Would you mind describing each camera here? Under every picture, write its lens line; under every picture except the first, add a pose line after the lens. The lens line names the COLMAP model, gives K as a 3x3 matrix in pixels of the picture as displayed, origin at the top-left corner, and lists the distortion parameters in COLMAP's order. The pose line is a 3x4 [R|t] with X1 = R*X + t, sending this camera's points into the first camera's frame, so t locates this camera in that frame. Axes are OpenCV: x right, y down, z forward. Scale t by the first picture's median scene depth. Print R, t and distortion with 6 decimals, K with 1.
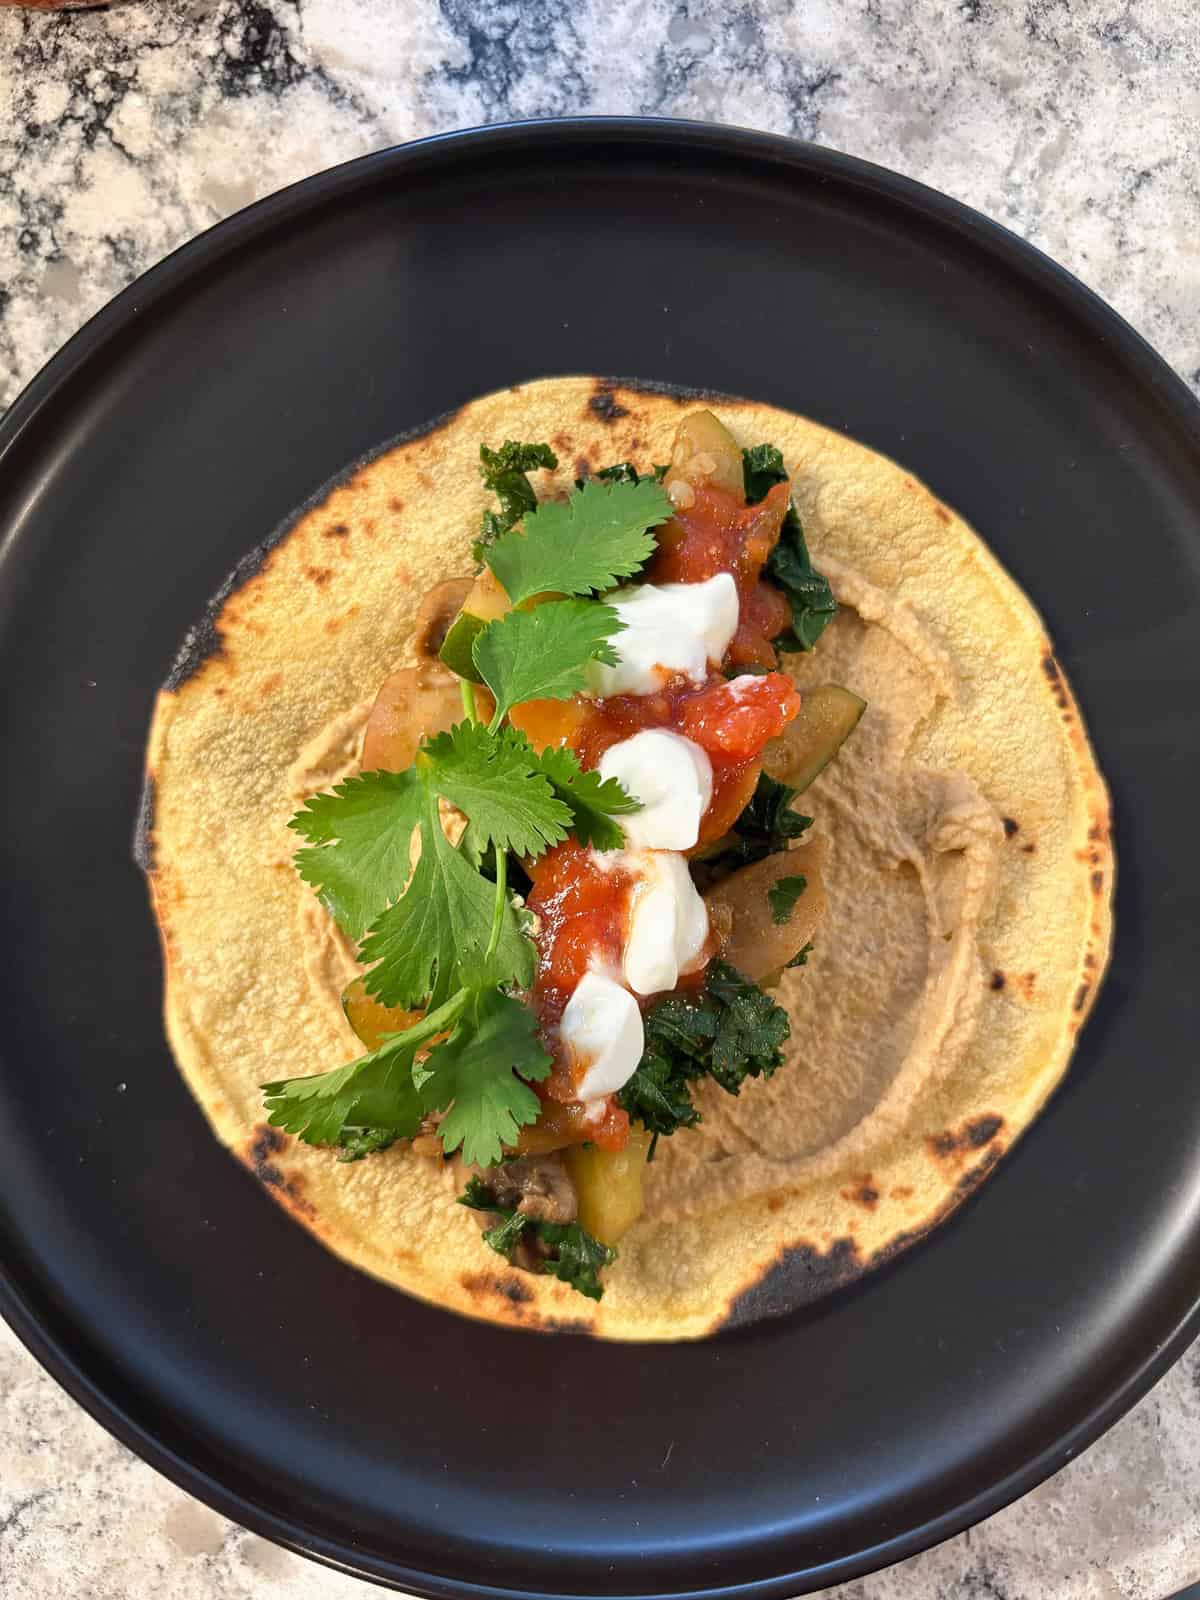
lens RADIAL K [[1342.5, 0, 601.5], [0, 1342.5, 833.2], [0, 0, 1]] dist [-0.061630, -0.003718]
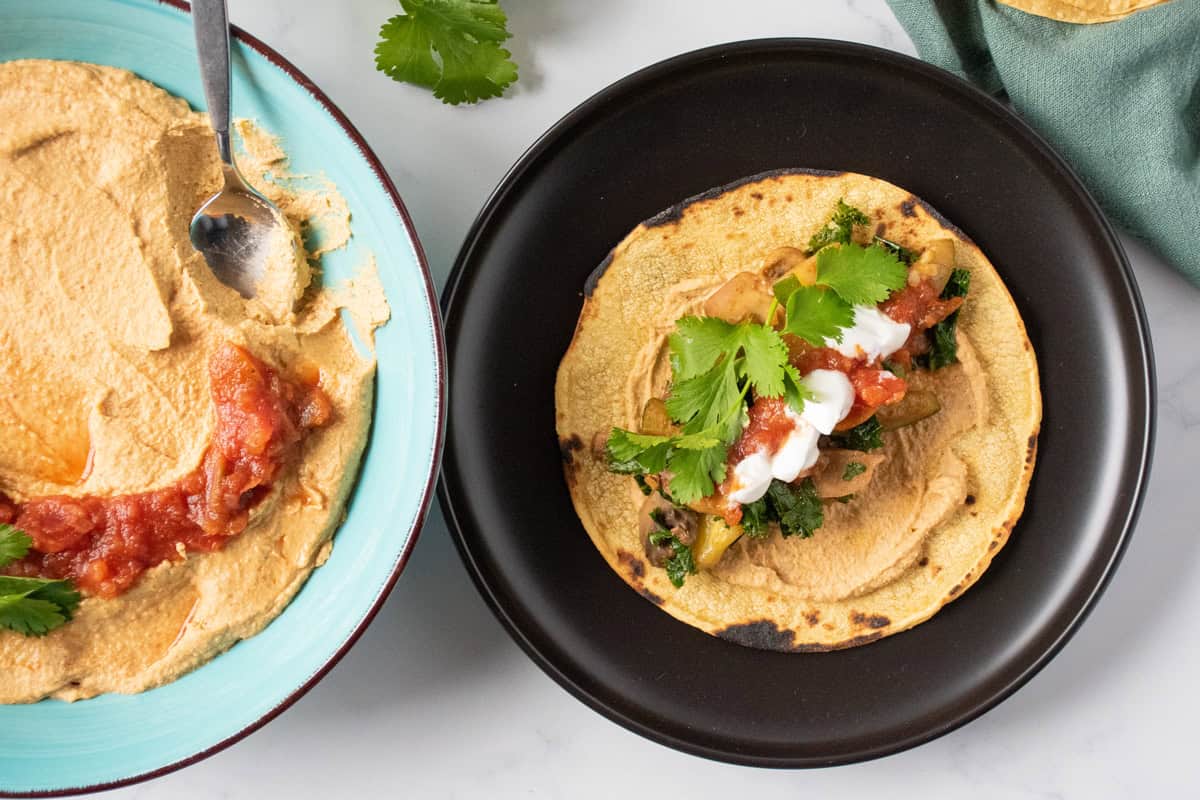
lens RADIAL K [[2463.9, 0, 657.5], [0, 2463.9, 465.3], [0, 0, 1]] dist [0.099406, 0.430178]
pose [[0.857650, 0.513620, 0.025125, -0.213706], [-0.513717, 0.853572, 0.086657, -0.127989], [0.023062, -0.087228, 0.995921, -2.686122]]
